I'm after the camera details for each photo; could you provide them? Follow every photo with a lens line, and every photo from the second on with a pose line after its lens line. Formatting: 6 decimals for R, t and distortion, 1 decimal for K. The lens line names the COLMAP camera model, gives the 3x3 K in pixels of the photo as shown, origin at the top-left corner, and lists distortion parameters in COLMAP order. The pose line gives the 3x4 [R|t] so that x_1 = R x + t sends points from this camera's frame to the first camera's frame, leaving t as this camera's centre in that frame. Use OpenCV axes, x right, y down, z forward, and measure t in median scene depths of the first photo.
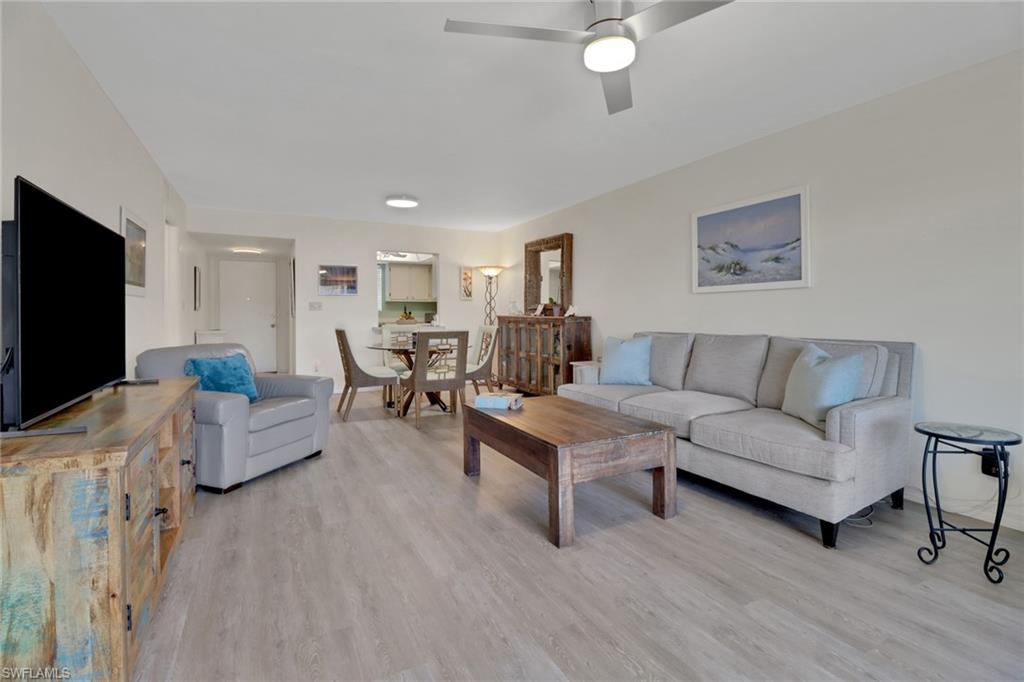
lens RADIAL K [[500.3, 0, 509.2], [0, 500.3, 310.1], [0, 0, 1]] dist [-0.012383, -0.007903]
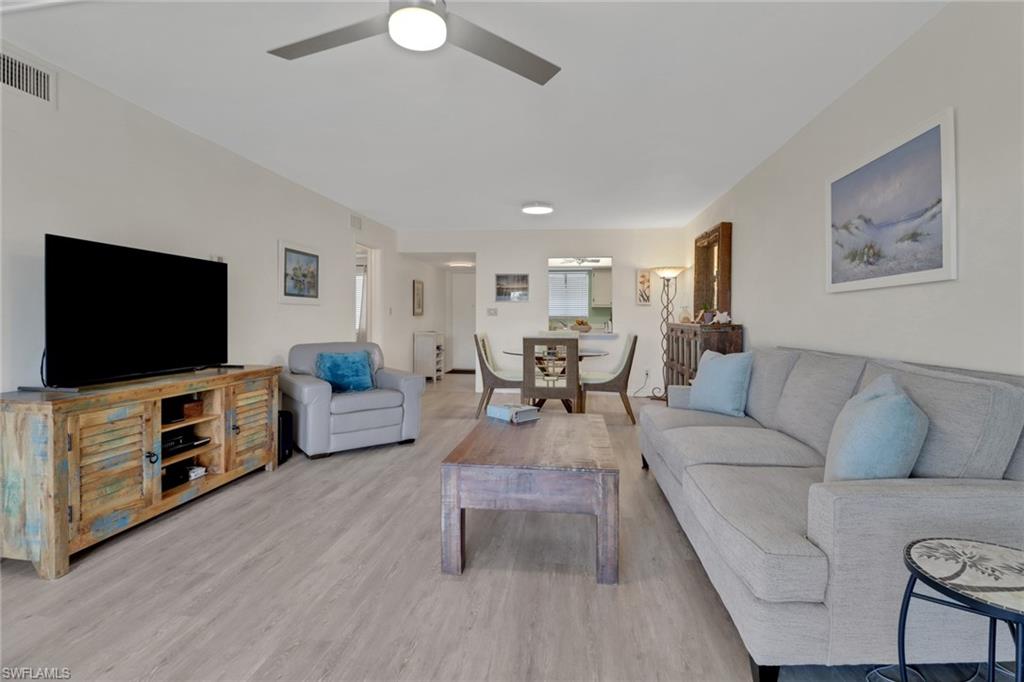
lens RADIAL K [[500.3, 0, 497.2], [0, 500.3, 317.4], [0, 0, 1]] dist [-0.012383, -0.007903]
pose [[0.817328, 0.005590, -0.576145, 0.461499], [-0.003355, 0.999982, 0.004942, -0.001941], [0.576163, -0.002107, 0.817332, 0.194882]]
